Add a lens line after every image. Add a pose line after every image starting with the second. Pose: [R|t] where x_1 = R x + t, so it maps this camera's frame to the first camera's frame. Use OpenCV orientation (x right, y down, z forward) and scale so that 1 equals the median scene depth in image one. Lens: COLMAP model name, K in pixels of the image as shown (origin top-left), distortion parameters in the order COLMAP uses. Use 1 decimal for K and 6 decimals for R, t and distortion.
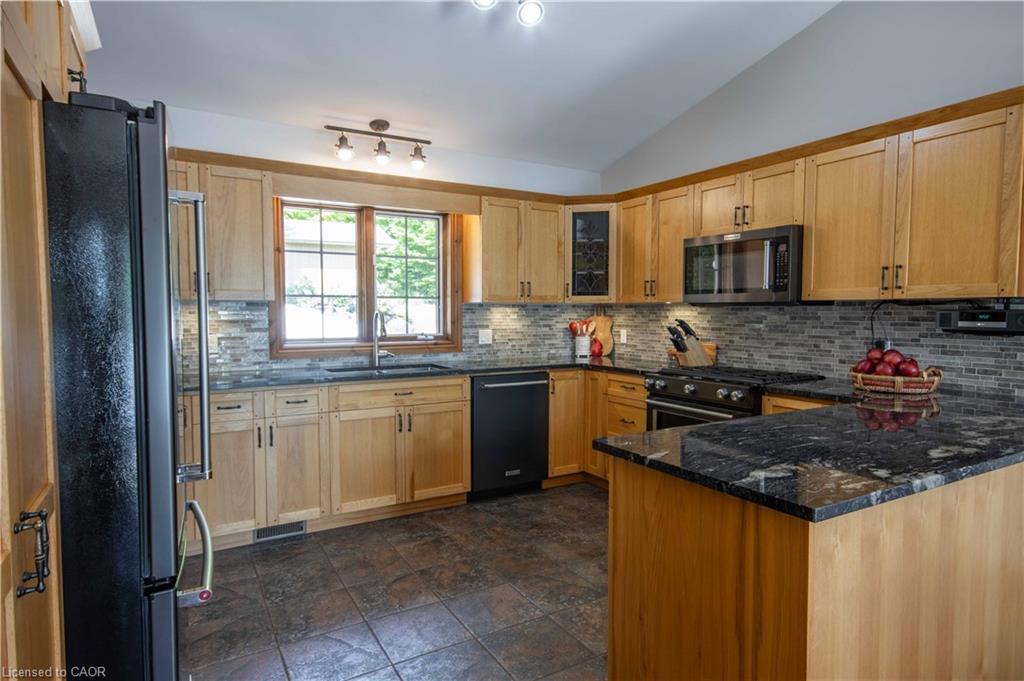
lens RADIAL K [[583.5, 0, 510.2], [0, 583.5, 339.7], [0, 0, 1]] dist [0.007214, 0.004152]
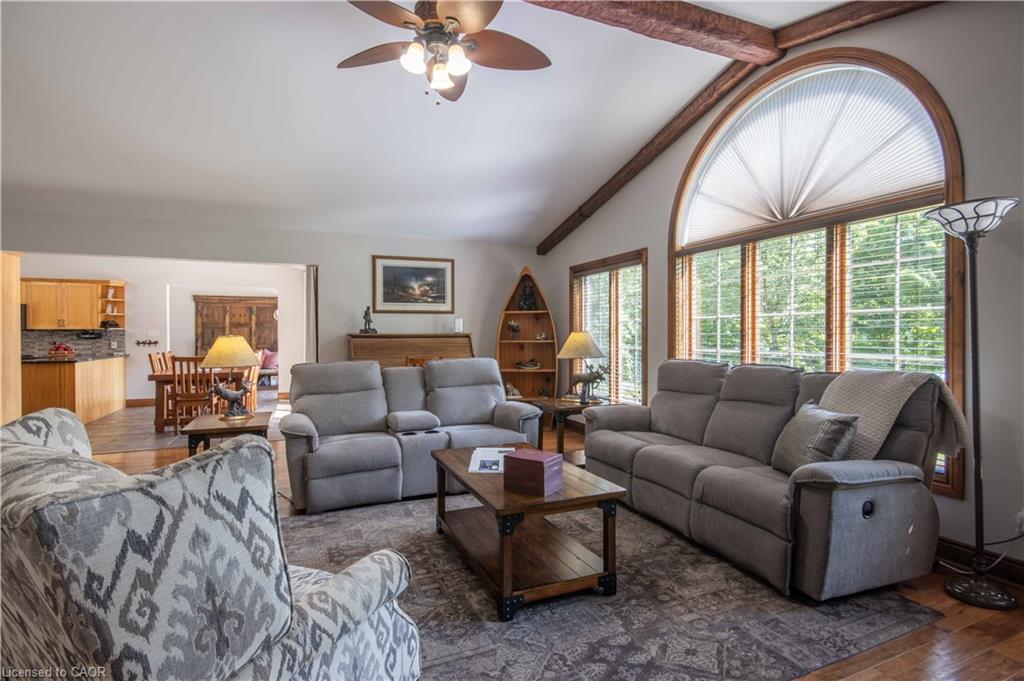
lens RADIAL K [[483.7, 0, 508.2], [0, 483.7, 335.9], [0, 0, 1]] dist [0.002181, -0.008697]
pose [[0.122466, -0.005060, 0.992460, -1.273605], [0.052689, 0.998610, -0.001411, 0.077264], [-0.991073, 0.052465, 0.122563, -1.351977]]
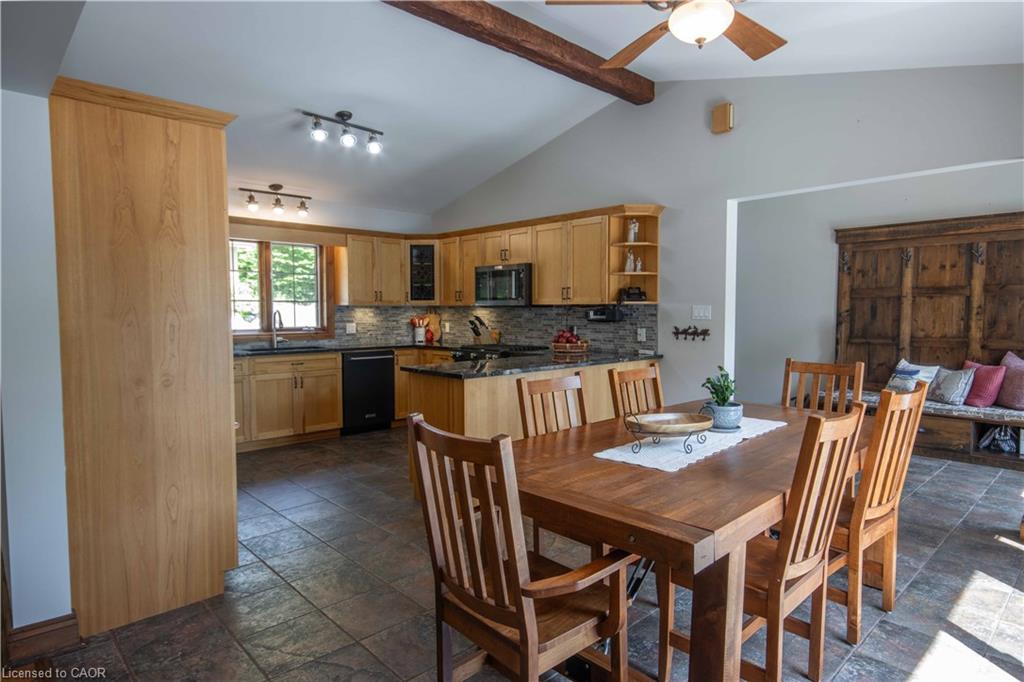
lens RADIAL K [[583.5, 0, 512.8], [0, 583.5, 343.1], [0, 0, 1]] dist [0.007214, 0.004152]
pose [[0.973823, -0.014623, 0.226837, 0.022545], [0.012899, 0.999876, 0.009081, 0.027343], [-0.226941, -0.005917, 0.973890, -0.591285]]
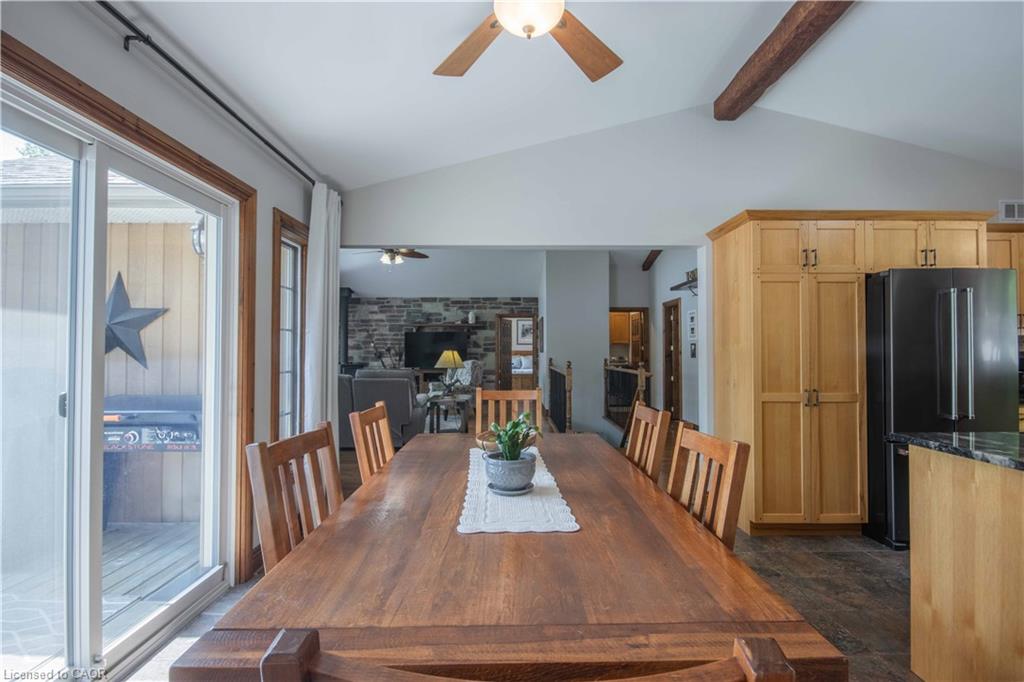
lens RADIAL K [[483.7, 0, 507.3], [0, 483.7, 339.3], [0, 0, 1]] dist [0.002181, -0.008697]
pose [[-0.497404, -0.018801, -0.867315, 0.762364], [-0.041432, 0.999139, 0.002103, 0.002405], [0.866529, 0.036981, -0.497755, 0.185239]]
